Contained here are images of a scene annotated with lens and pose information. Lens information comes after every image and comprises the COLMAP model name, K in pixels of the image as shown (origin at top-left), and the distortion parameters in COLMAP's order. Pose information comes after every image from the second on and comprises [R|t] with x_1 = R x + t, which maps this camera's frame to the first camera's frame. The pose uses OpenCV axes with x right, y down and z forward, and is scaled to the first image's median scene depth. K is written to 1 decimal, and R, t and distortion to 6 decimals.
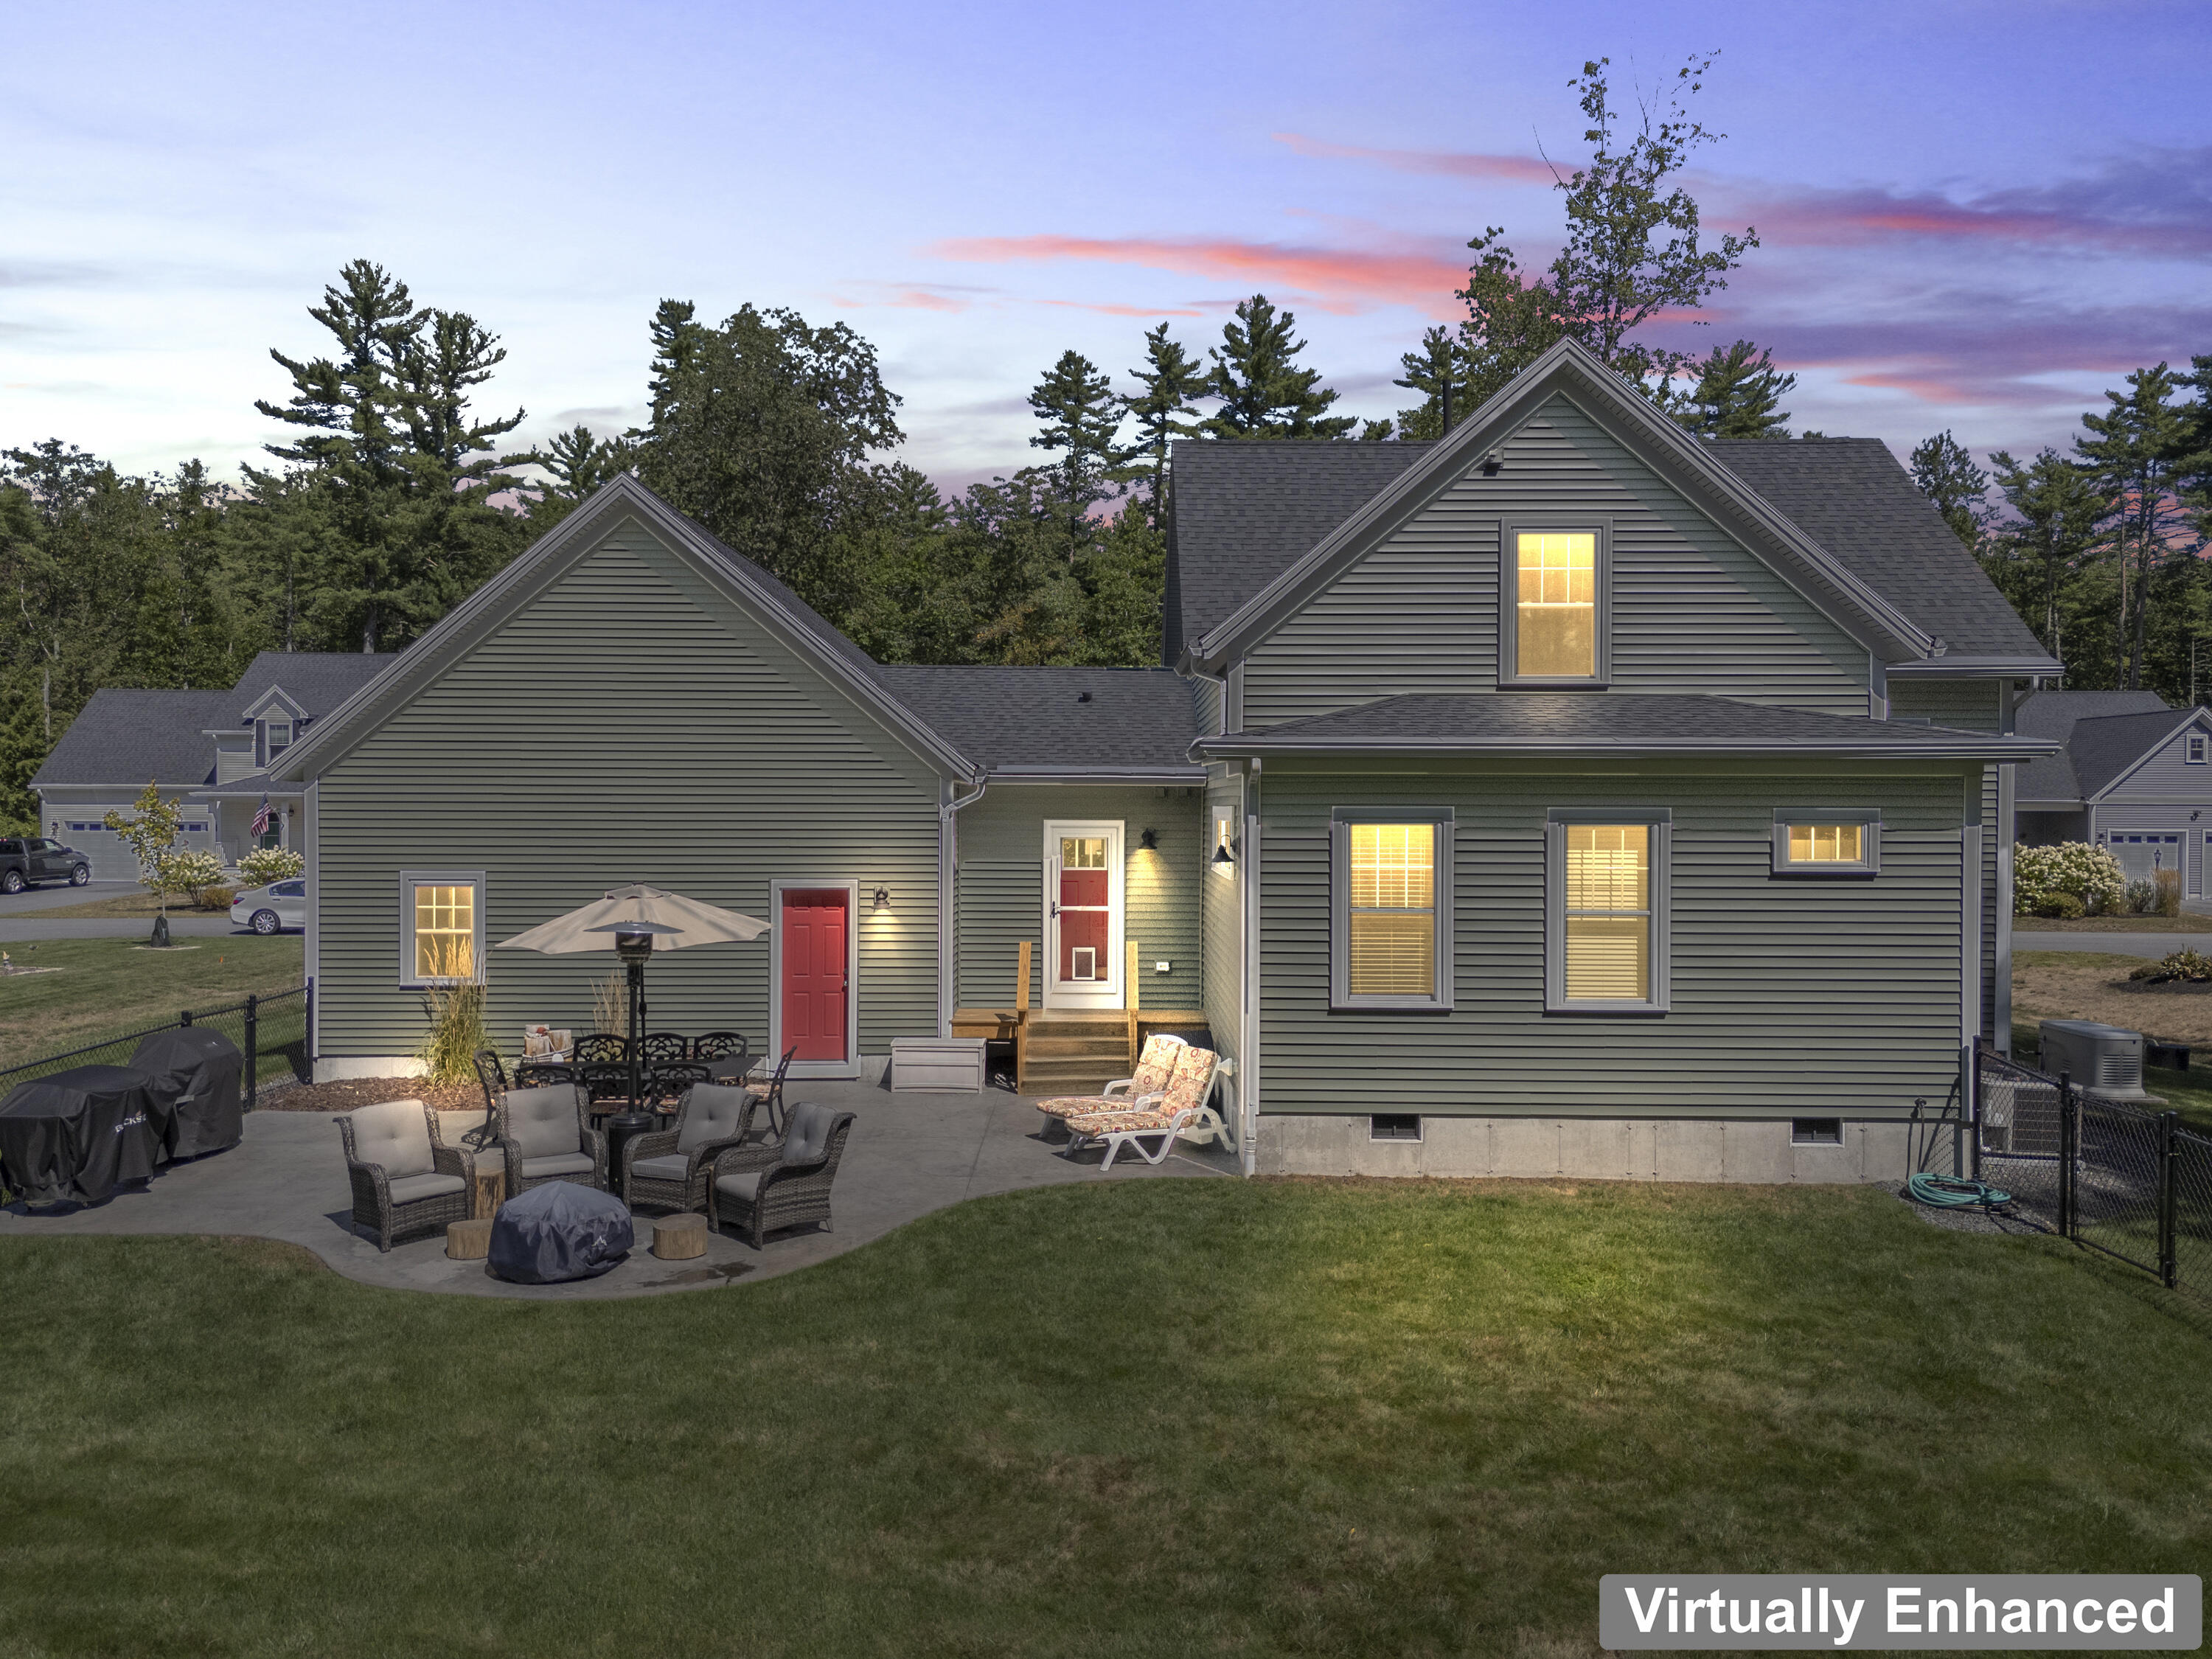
lens RADIAL K [[1646.0, 0, 1093.7], [0, 1646.0, 829.7], [0, 0, 1]] dist [0.024665, -0.005705]
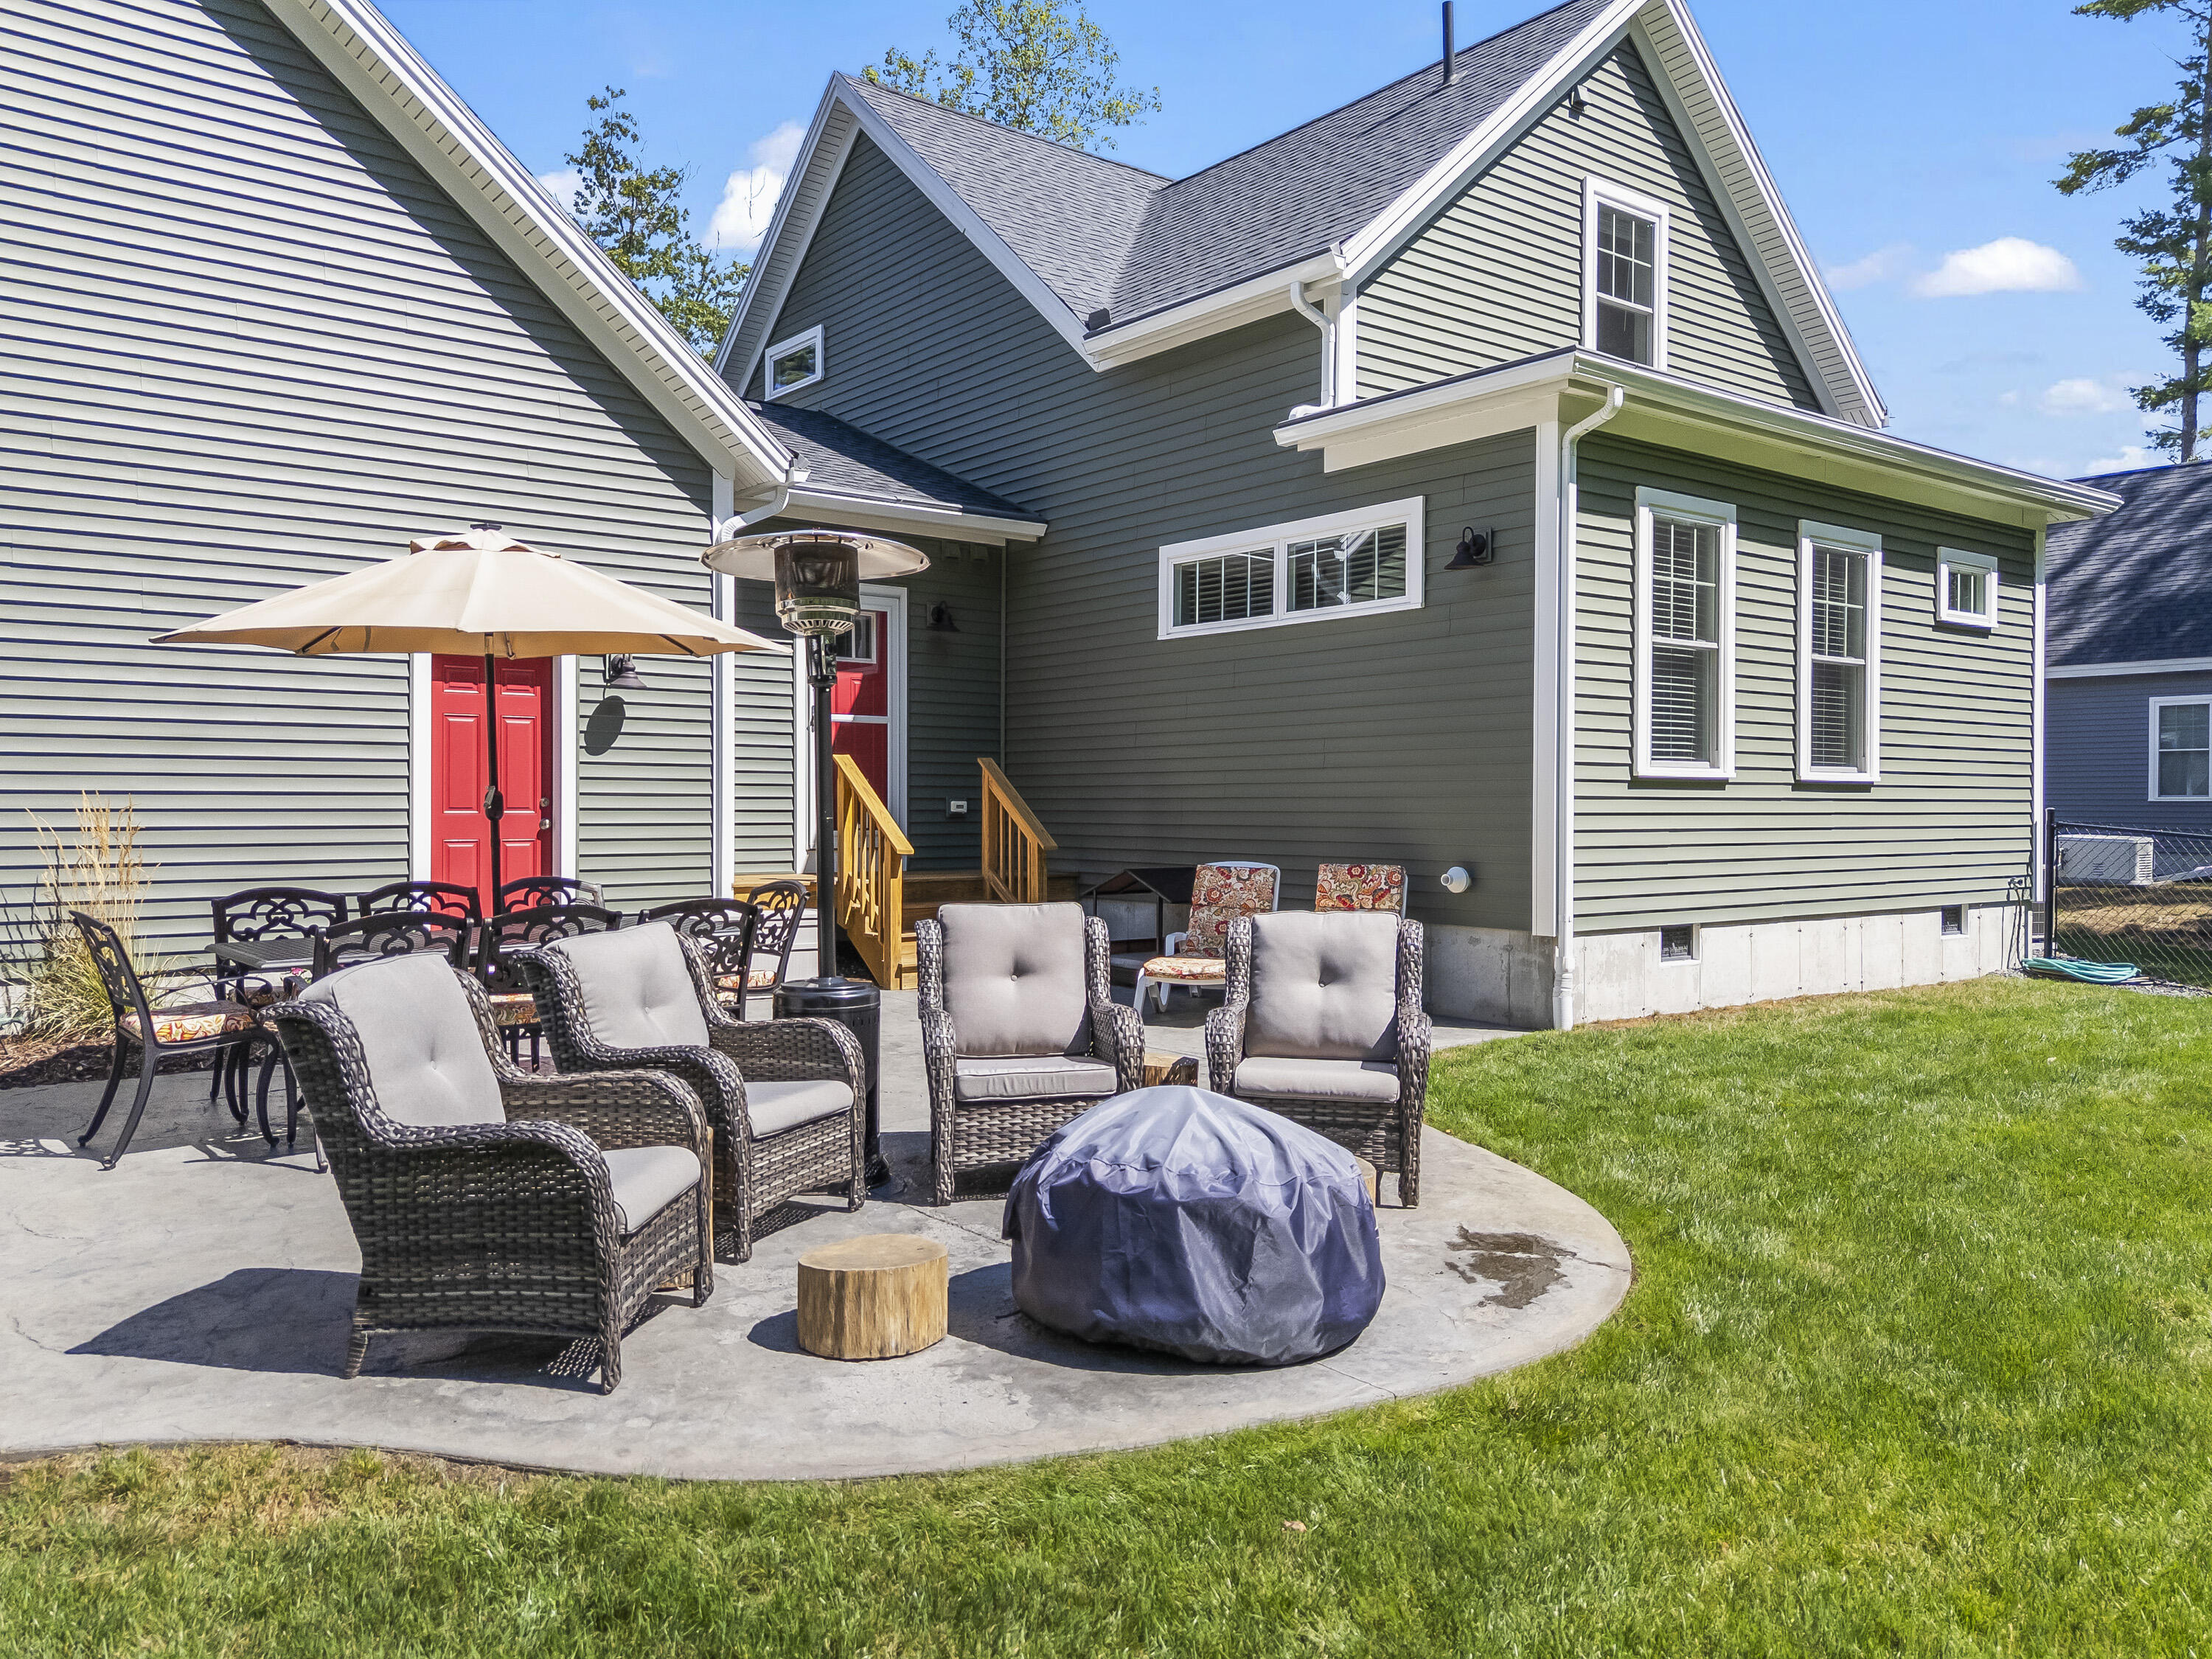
lens RADIAL K [[1646.0, 0, 1093.7], [0, 1646.0, 829.7], [0, 0, 1]] dist [0.024665, -0.005705]
pose [[0.781803, -0.009233, 0.623457, -0.070725], [0.007633, 0.999957, 0.005238, 0.018828], [-0.623479, 0.000663, 0.781840, 0.089553]]
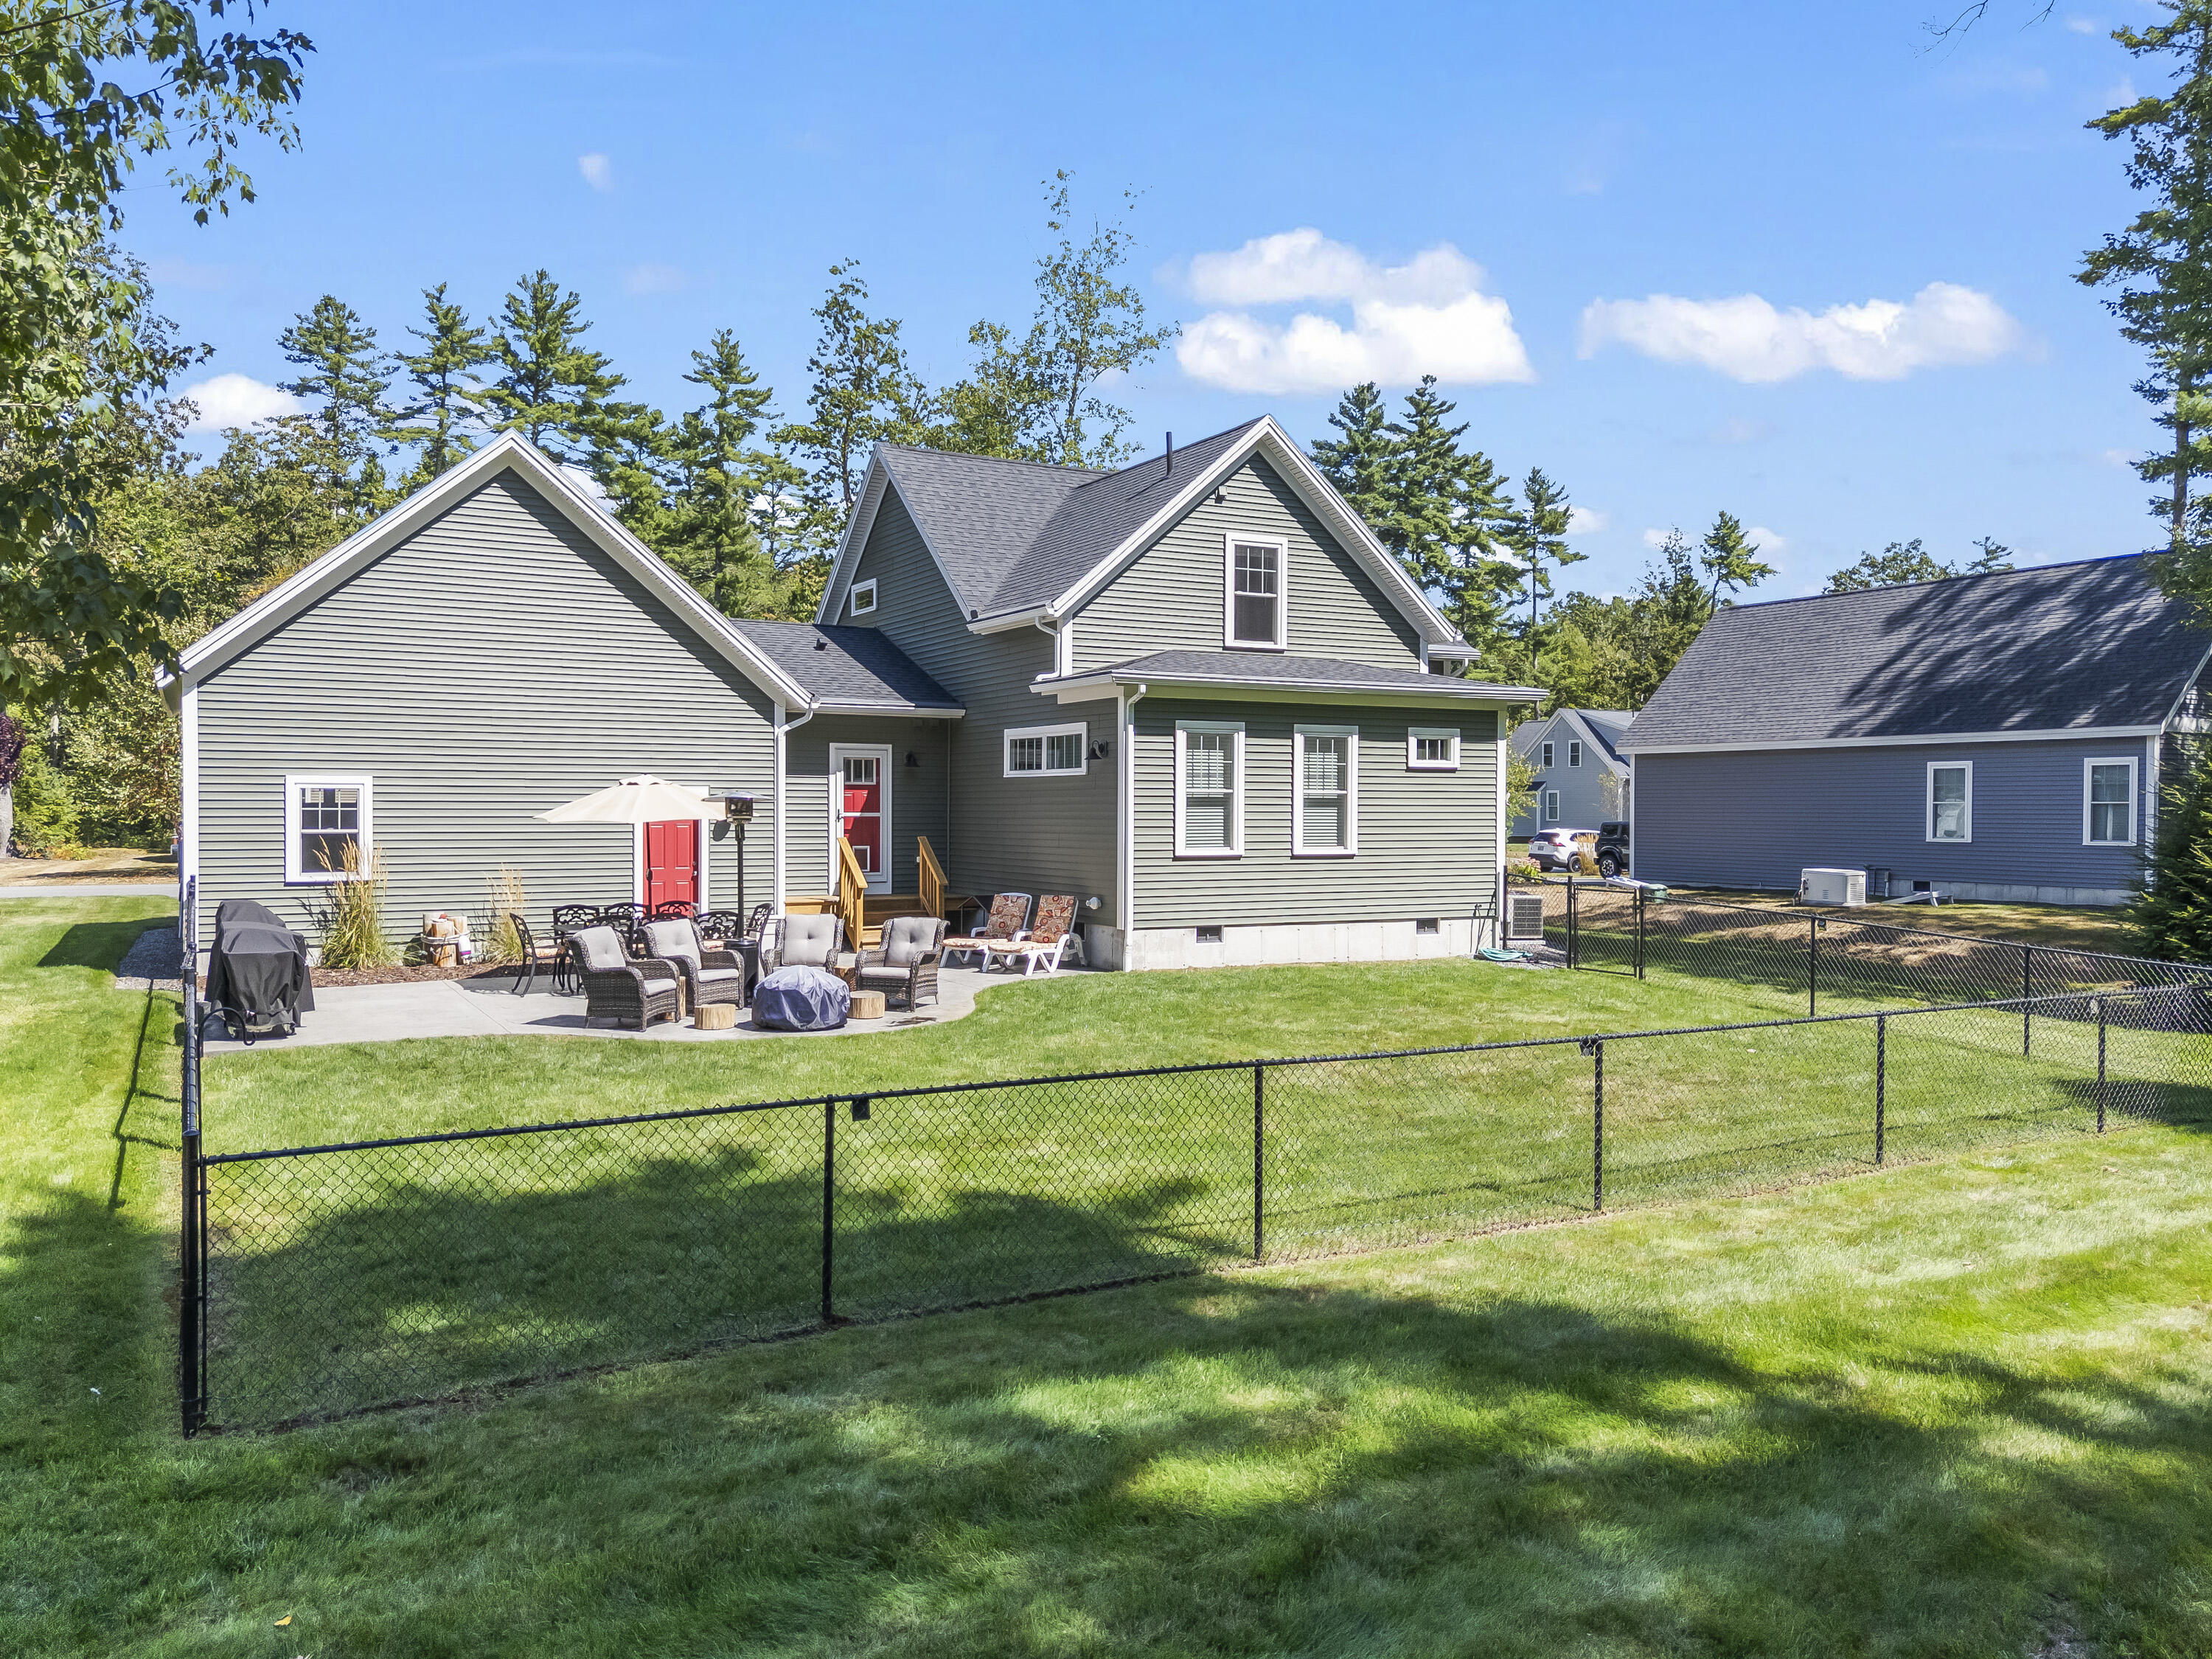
lens RADIAL K [[1651.2, 0, 1106.0], [0, 1651.2, 829.5], [0, 0, 1]] dist [0.030041, -0.000637]
pose [[0.873317, -0.006738, 0.487106, -0.095466], [0.005680, 0.999977, 0.003649, 0.011847], [-0.487119, -0.000420, 0.873335, -0.040514]]
